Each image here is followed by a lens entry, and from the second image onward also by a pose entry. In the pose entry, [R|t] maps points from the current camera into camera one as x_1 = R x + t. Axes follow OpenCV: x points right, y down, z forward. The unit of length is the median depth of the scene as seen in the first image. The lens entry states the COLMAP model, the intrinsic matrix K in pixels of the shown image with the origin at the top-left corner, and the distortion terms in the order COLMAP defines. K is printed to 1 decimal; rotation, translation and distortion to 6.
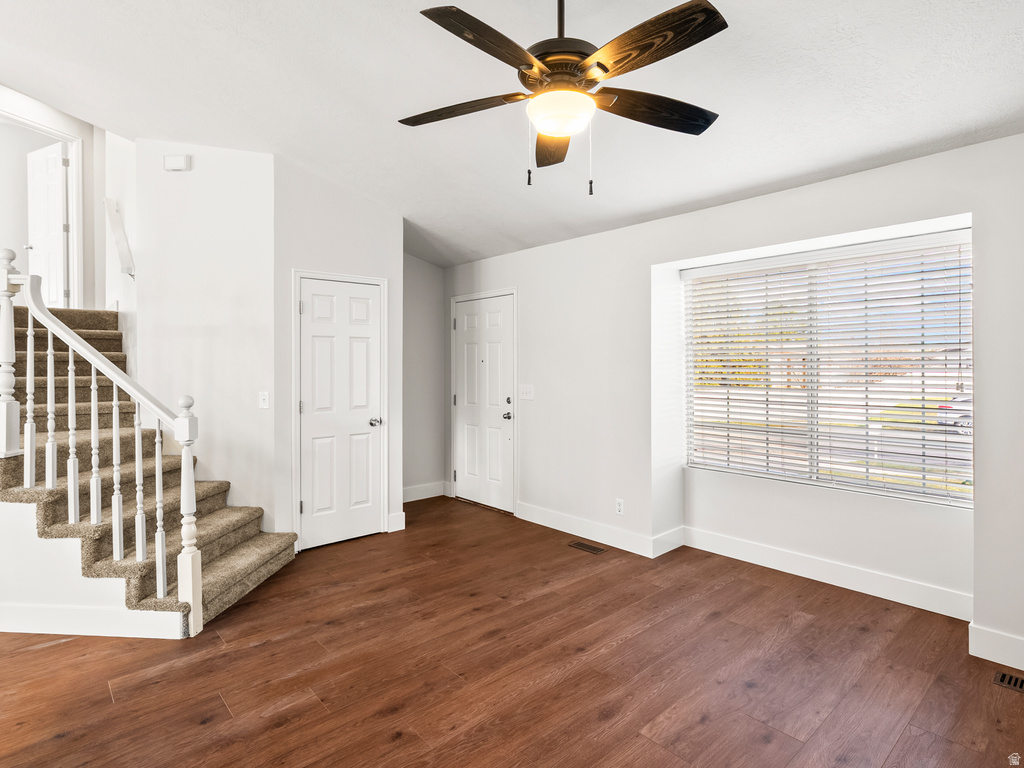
lens RADIAL K [[535.9, 0, 514.6], [0, 535.9, 379.2], [0, 0, 1]] dist [-0.001291, 0.000755]
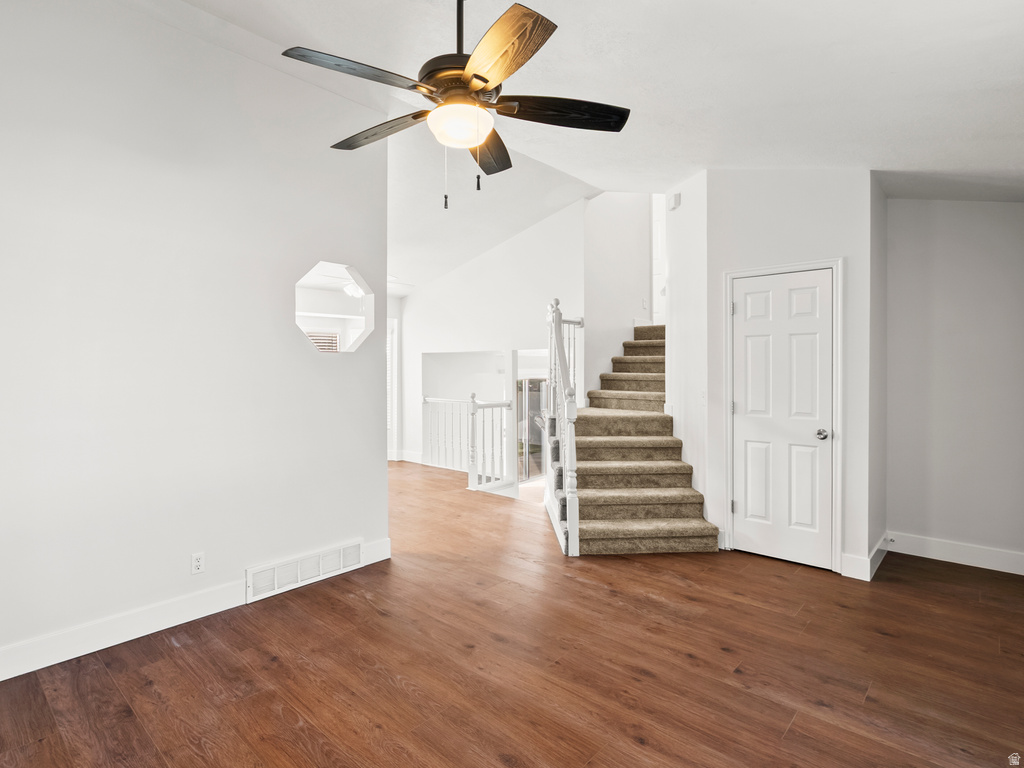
lens RADIAL K [[535.9, 0, 514.6], [0, 535.9, 379.2], [0, 0, 1]] dist [-0.001291, 0.000755]
pose [[0.126536, 0.029573, -0.991521, 0.634115], [-0.019357, 0.999439, 0.027338, -0.023635], [0.991773, 0.015734, 0.127038, 0.533516]]
